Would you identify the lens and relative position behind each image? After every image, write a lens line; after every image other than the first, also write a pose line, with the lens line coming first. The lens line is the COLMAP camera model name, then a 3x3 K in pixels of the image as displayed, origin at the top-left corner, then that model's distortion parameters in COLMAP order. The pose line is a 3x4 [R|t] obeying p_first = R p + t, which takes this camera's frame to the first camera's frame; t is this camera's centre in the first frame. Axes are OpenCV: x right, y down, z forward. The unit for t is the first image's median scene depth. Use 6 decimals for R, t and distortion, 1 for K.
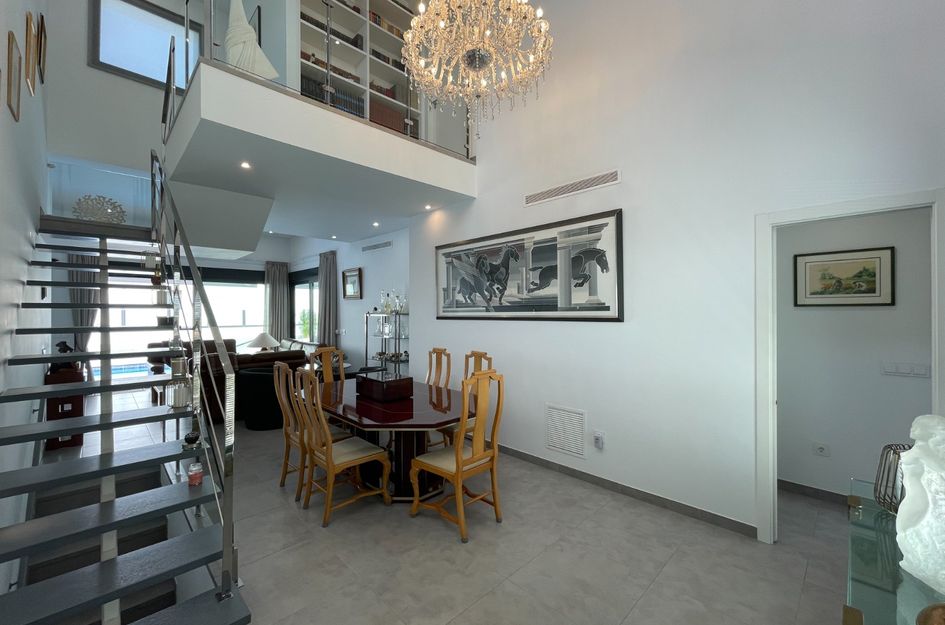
lens RADIAL K [[383.2, 0, 464.4], [0, 383.2, 312.1], [0, 0, 1]] dist [0.001160, 0.000476]
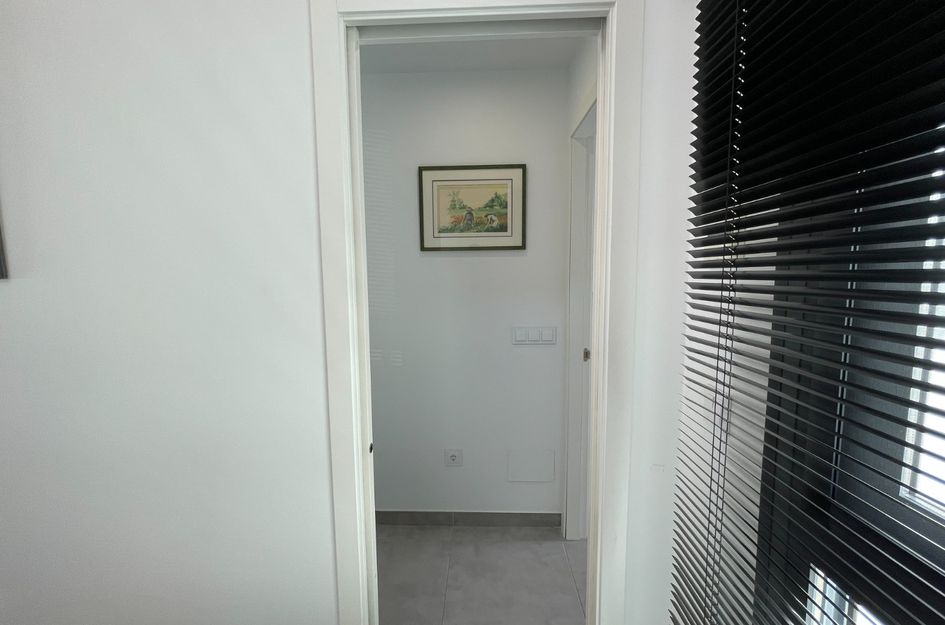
lens RADIAL K [[383.2, 0, 472.7], [0, 383.2, 312.6], [0, 0, 1]] dist [0.001160, 0.000476]
pose [[0.715294, -0.074203, 0.694873, 0.486108], [0.005754, 0.994938, 0.100322, 0.025442], [-0.698800, -0.067762, 0.712100, 0.492623]]
